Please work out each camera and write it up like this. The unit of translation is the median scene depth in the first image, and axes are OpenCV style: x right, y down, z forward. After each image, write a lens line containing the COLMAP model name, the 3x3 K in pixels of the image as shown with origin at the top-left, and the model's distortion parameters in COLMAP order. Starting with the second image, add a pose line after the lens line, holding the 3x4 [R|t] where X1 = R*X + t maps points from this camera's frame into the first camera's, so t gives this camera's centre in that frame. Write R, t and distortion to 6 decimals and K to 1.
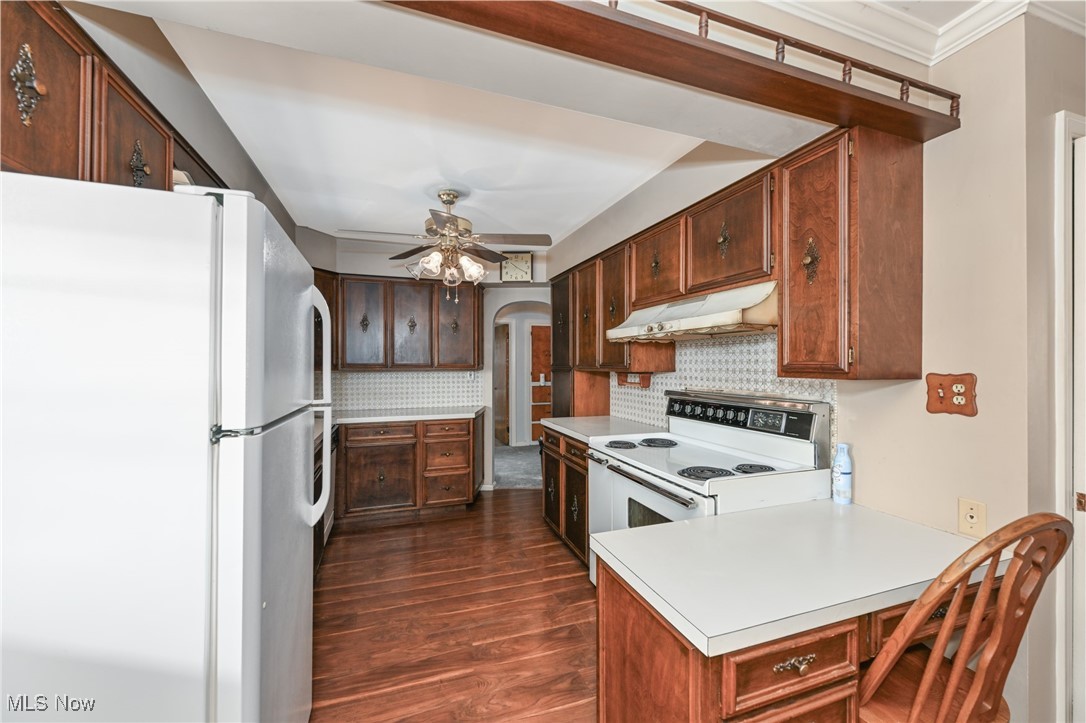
lens RADIAL K [[435.4, 0, 547.9], [0, 435.4, 365.2], [0, 0, 1]] dist [0.002430, -0.000485]
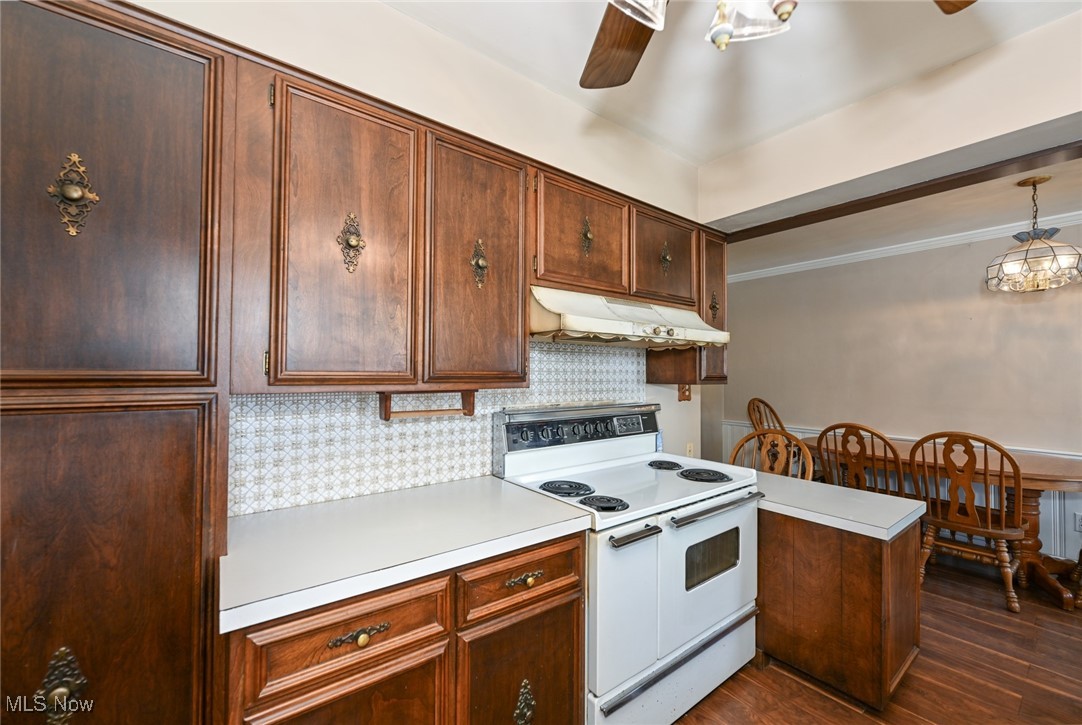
lens RADIAL K [[433.8, 0, 552.9], [0, 433.8, 361.7], [0, 0, 1]] dist [0.002430, -0.000485]
pose [[-0.309783, 0.019785, 0.950601, -0.452212], [-0.006642, 0.999714, -0.022972, -0.007556], [-0.950784, -0.013431, -0.309563, 1.392969]]
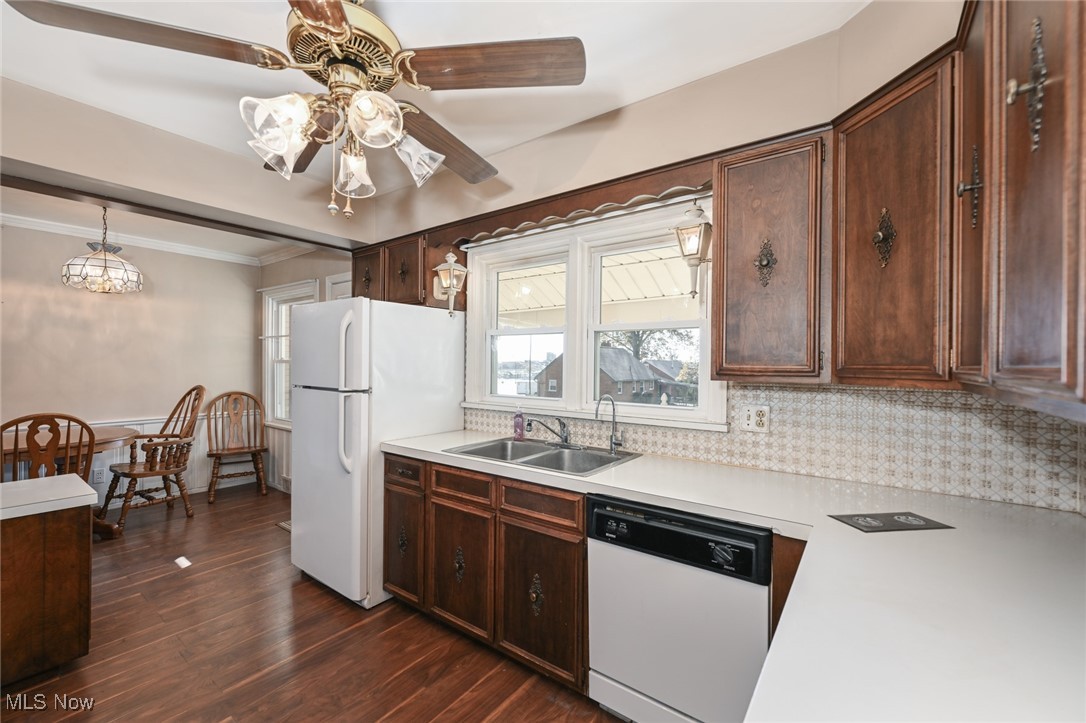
lens RADIAL K [[435.4, 0, 545.0], [0, 435.4, 363.6], [0, 0, 1]] dist [0.002430, -0.000485]
pose [[-0.829404, -0.006722, -0.558610, -0.173964], [-0.007192, 0.999973, -0.001354, -0.003046], [0.558604, 0.002894, -0.829430, 1.808999]]
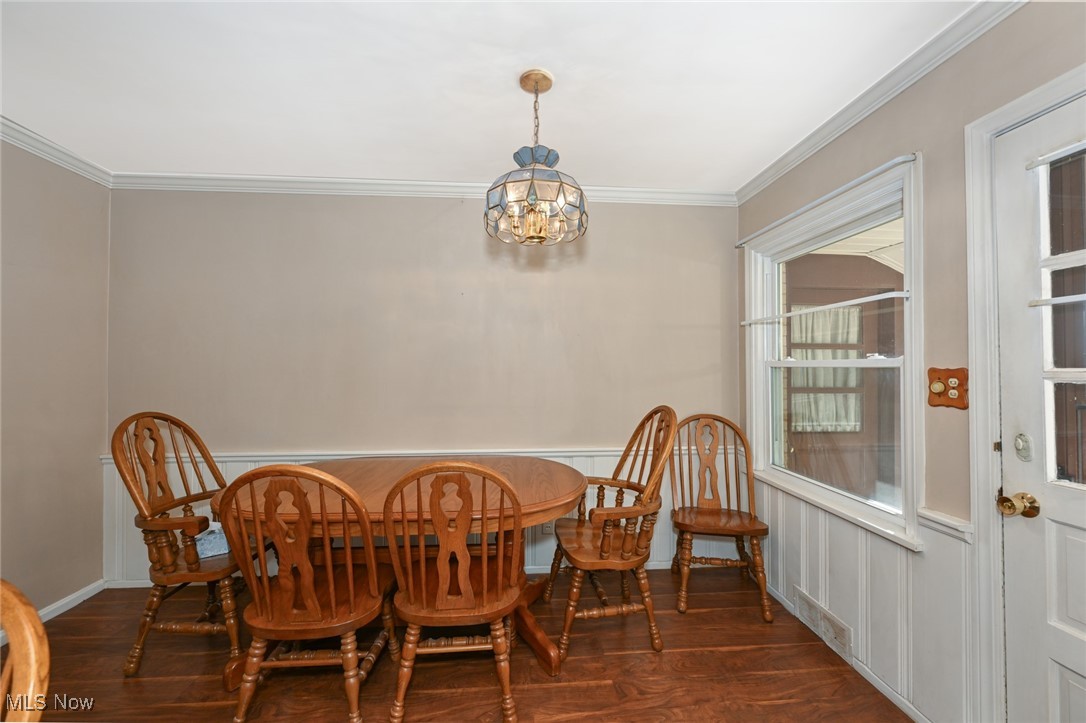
lens RADIAL K [[435.4, 0, 543.3], [0, 435.4, 360.8], [0, 0, 1]] dist [0.002430, -0.000485]
pose [[-0.960482, 0.004386, 0.278307, -0.012270], [0.000583, 0.999905, -0.013749, 0.002829], [-0.278341, -0.013043, -0.960394, 0.621161]]
